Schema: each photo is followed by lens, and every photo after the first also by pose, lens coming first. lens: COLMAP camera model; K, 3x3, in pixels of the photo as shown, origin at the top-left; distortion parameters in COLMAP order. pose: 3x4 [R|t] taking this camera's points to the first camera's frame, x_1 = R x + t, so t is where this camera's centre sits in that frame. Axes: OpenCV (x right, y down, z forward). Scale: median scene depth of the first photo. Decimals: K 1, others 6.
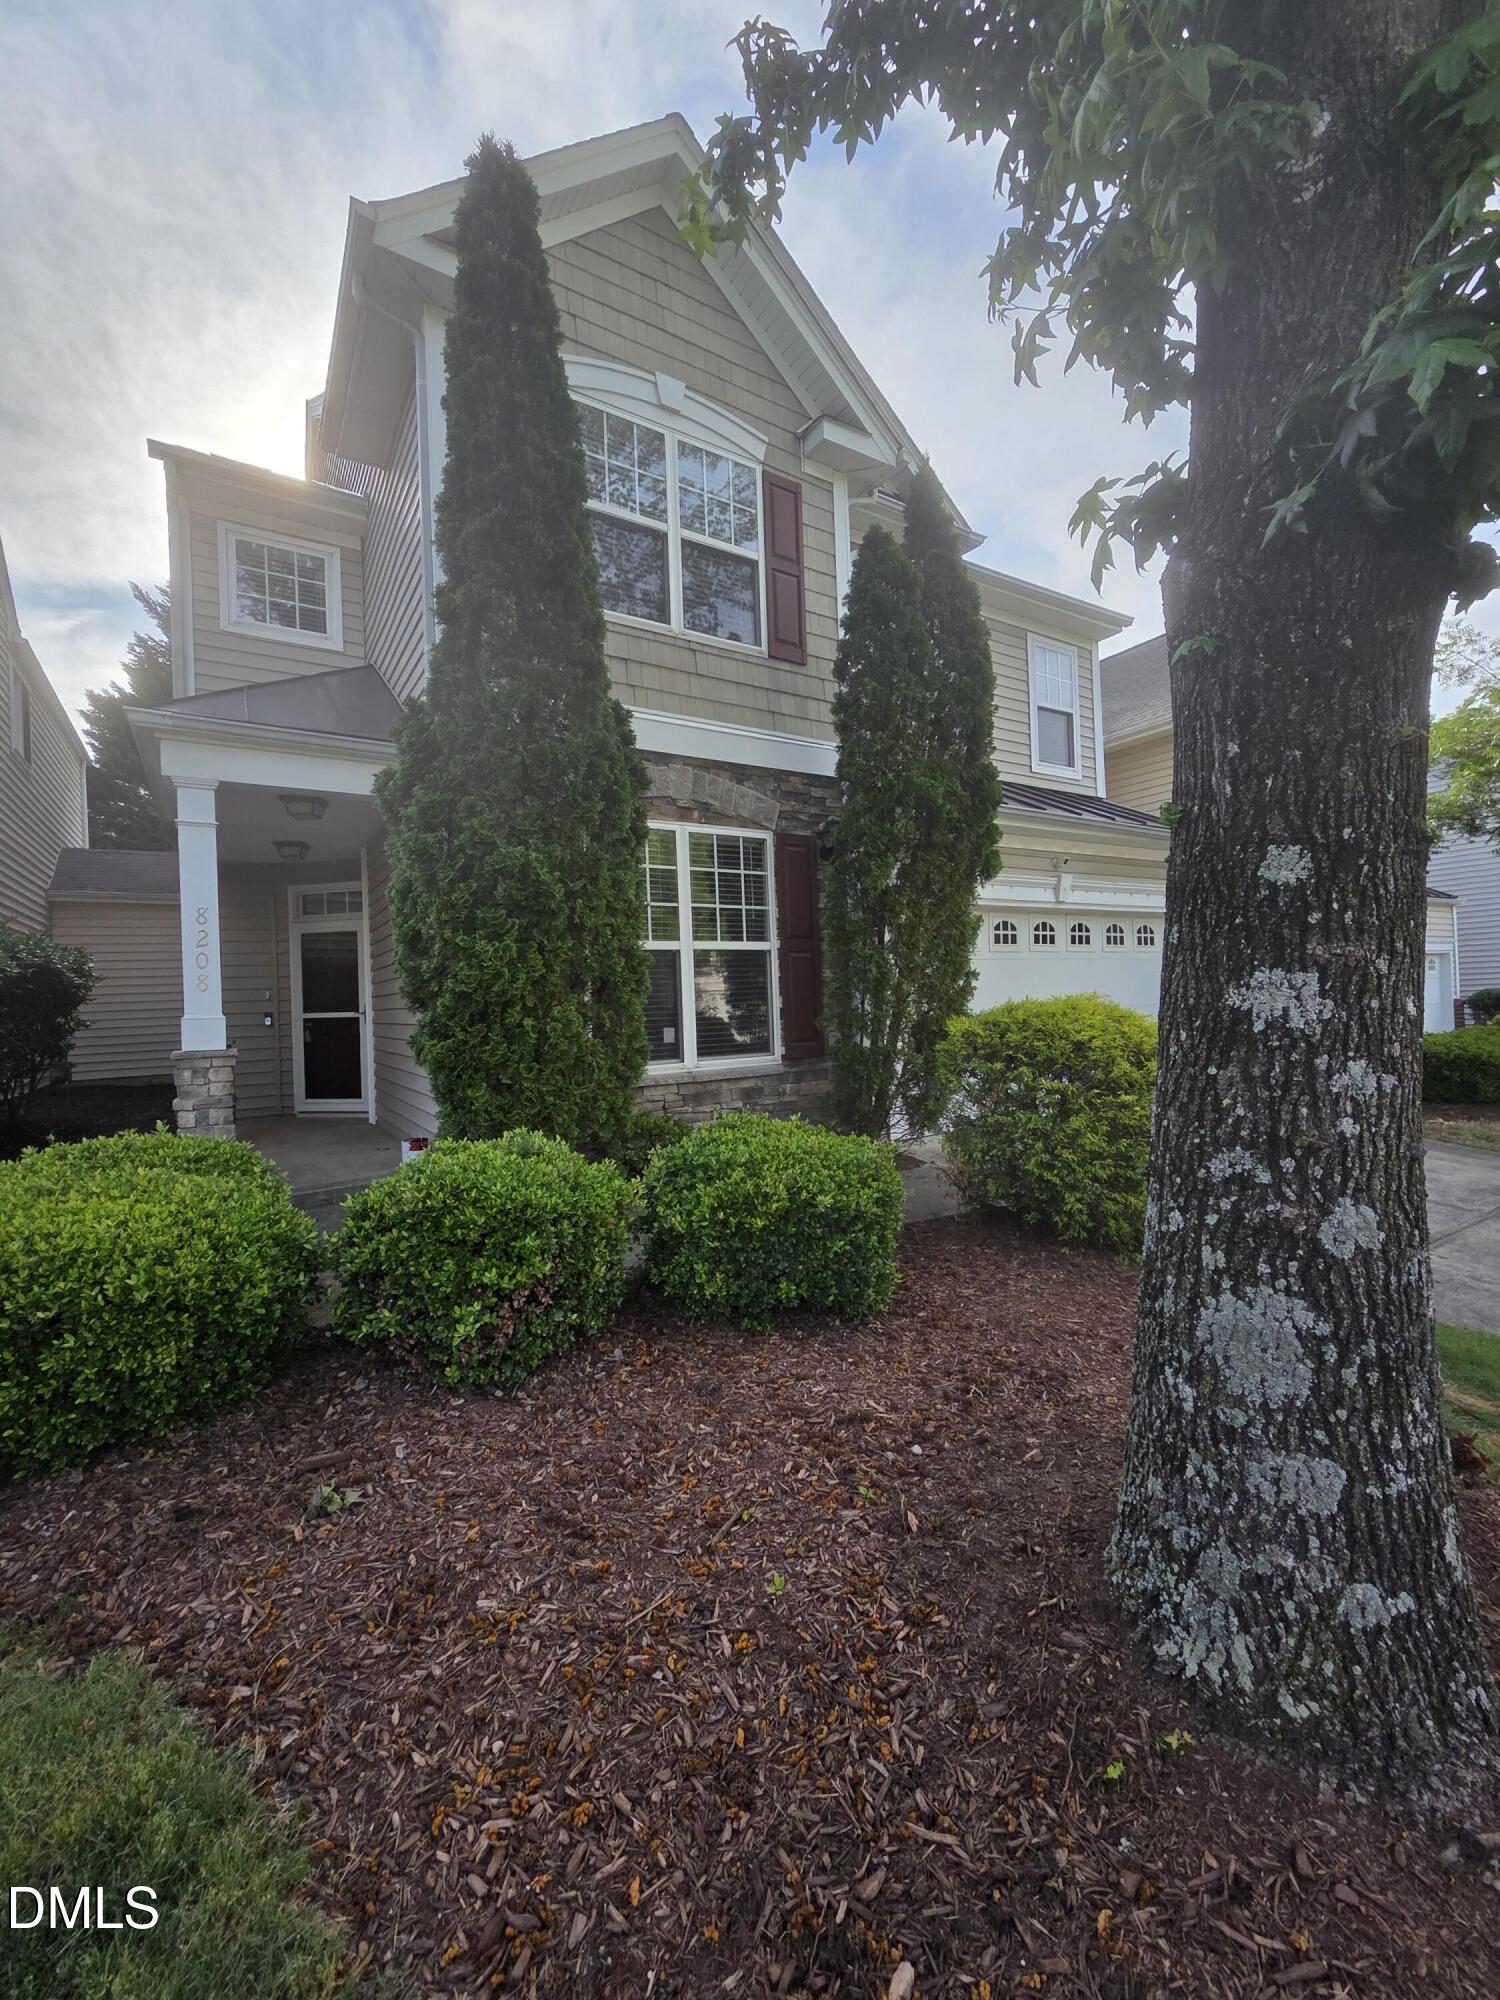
lens RADIAL K [[809.6, 0, 755.8], [0, 809.6, 997.9], [0, 0, 1]] dist [-0.002327, -0.000085]
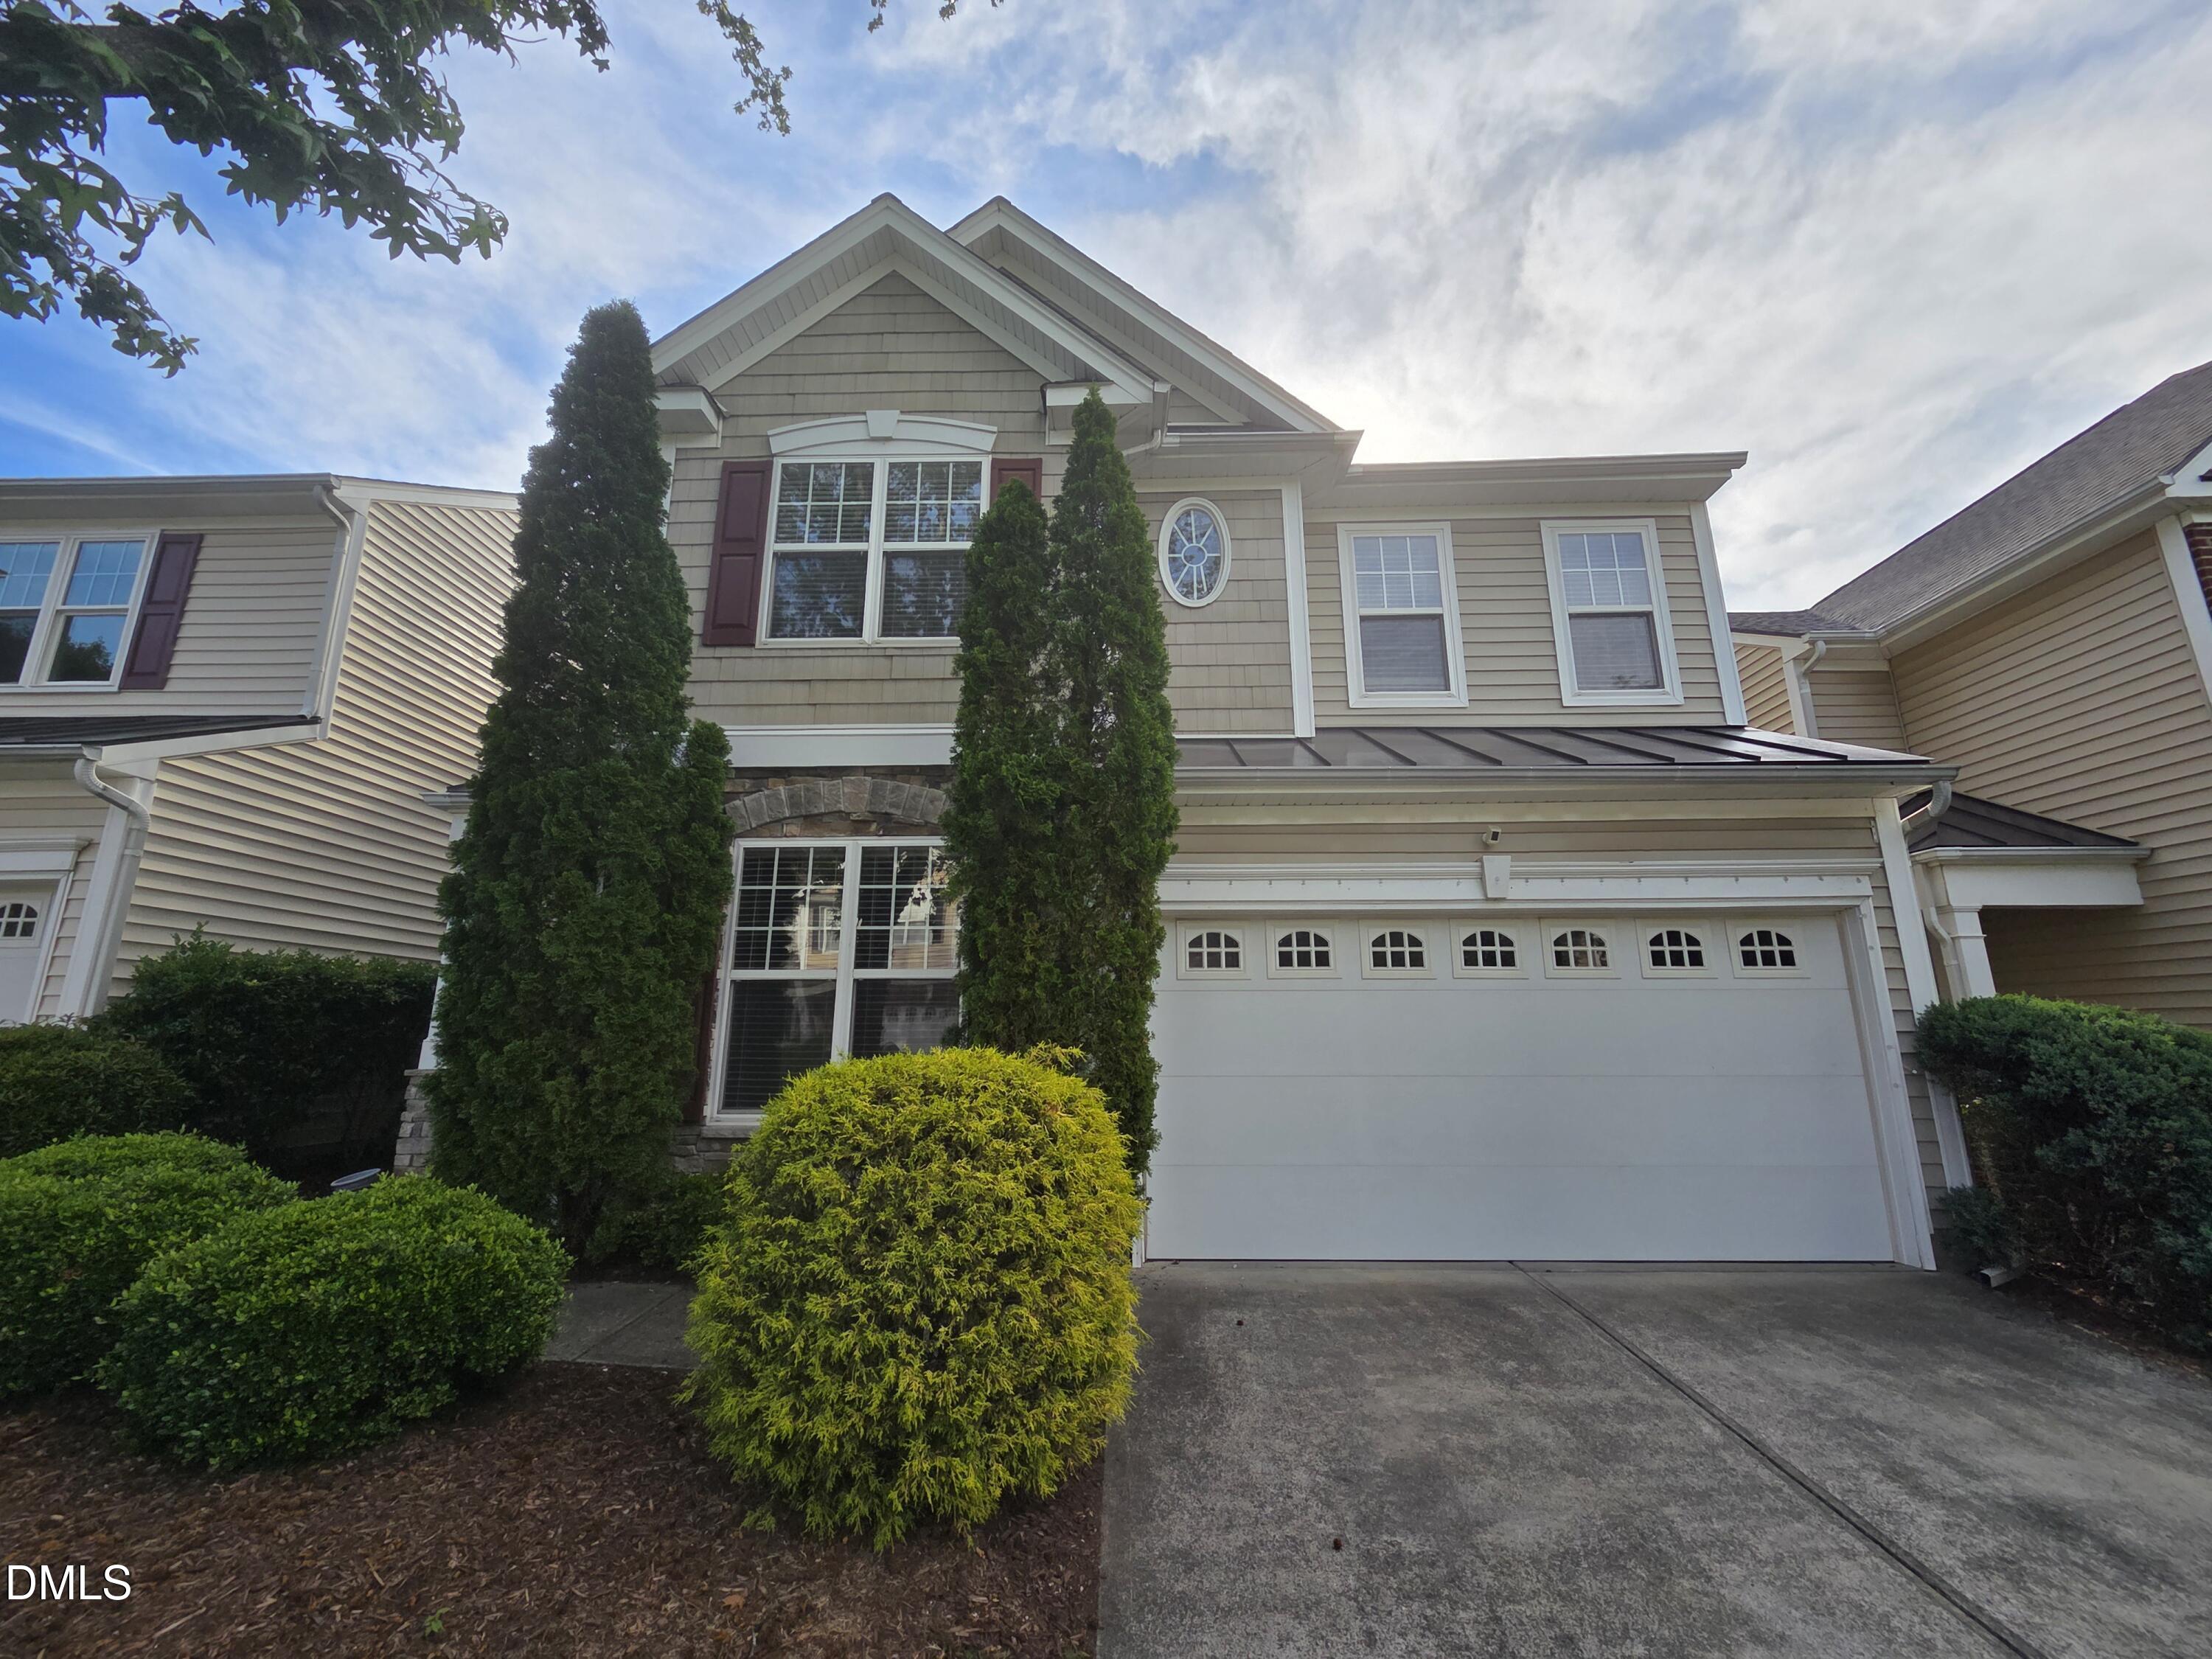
lens RADIAL K [[895.4, 0, 1107.0], [0, 895.4, 835.9], [0, 0, 1]] dist [-0.002327, -0.000085]
pose [[0.831225, -0.096844, -0.547436, 0.663341], [-0.027604, 0.976306, -0.214626, -0.010817], [0.555250, 0.193514, 0.808857, 0.334210]]
